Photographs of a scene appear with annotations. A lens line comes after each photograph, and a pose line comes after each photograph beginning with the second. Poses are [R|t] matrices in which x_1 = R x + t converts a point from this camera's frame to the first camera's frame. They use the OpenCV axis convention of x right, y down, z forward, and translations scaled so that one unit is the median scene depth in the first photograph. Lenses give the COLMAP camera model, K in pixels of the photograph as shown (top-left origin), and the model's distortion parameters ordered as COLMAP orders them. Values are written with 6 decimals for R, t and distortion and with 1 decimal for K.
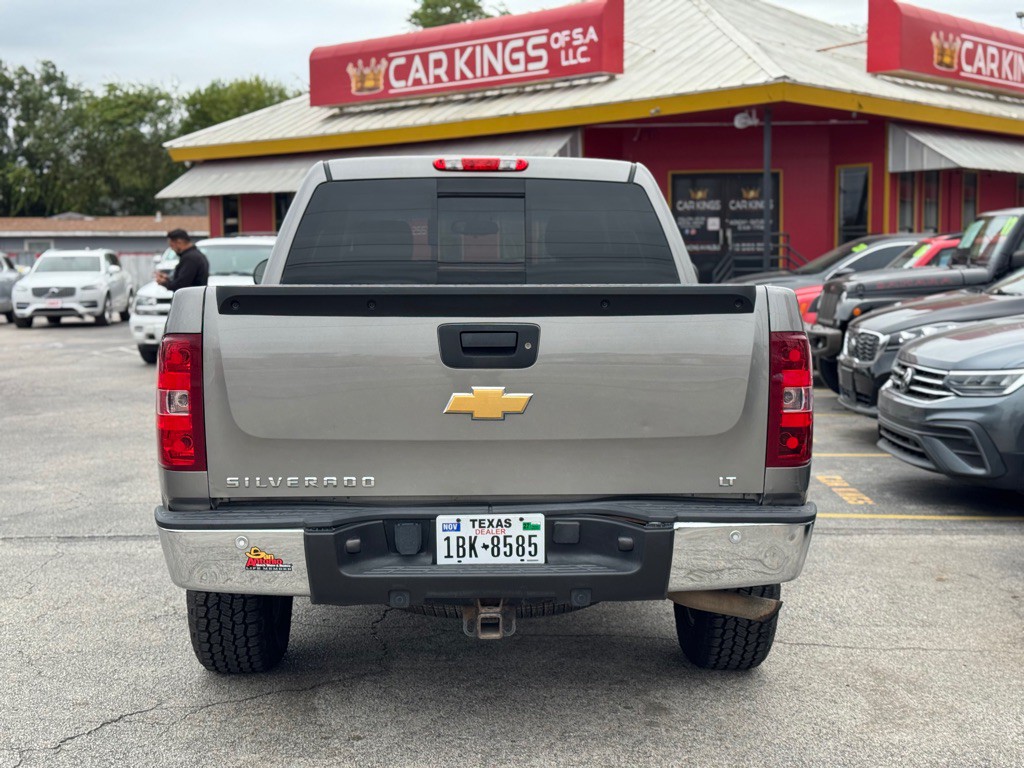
lens RADIAL K [[1422.3, 0, 511.1], [0, 1422.3, 393.2], [0, 0, 1]] dist [0.182004, -0.322548]
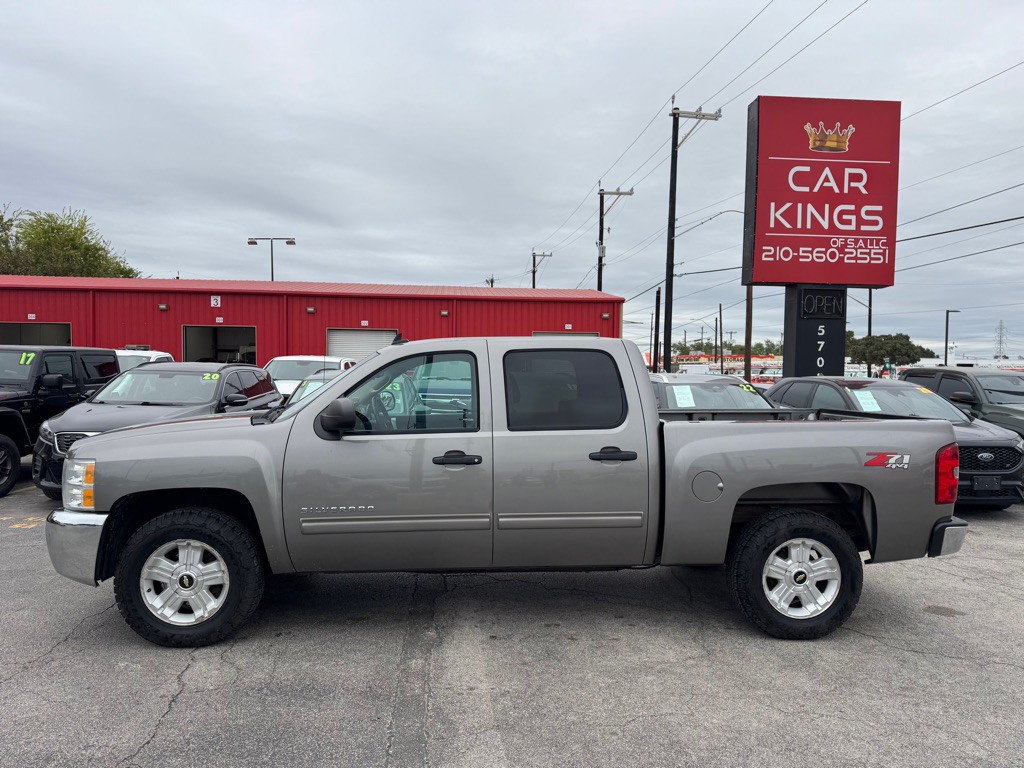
lens RADIAL K [[723.1, 0, 512.0], [0, 723.1, 384.0], [0, 0, 1]] dist [0.048372, -0.056185]
pose [[-0.039609, -0.010133, 0.999164, -0.941917], [0.076060, 0.997017, 0.013126, -0.138097], [-0.996316, 0.076516, -0.038720, 1.199537]]
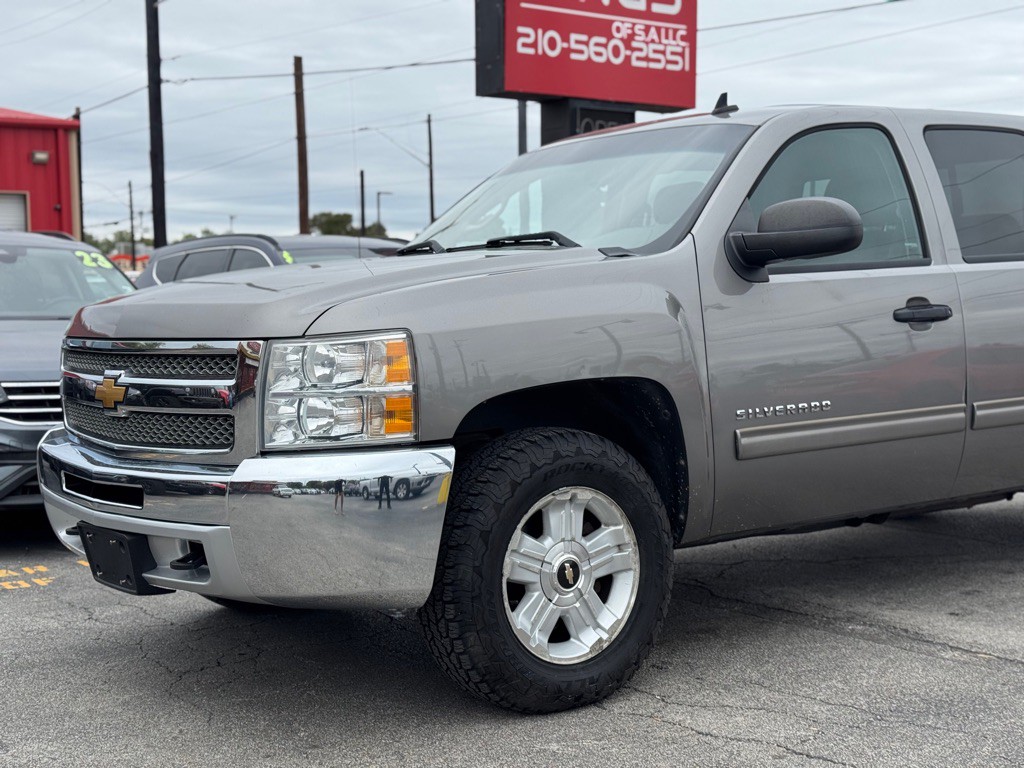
lens RADIAL K [[1422.3, 0, 511.1], [0, 1422.3, 393.2], [0, 0, 1]] dist [0.182004, -0.322548]
pose [[-0.569213, -0.041006, 0.821167, -0.756640], [0.091324, 0.989422, 0.112711, -0.125396], [-0.817103, 0.139148, -0.559447, 1.907613]]
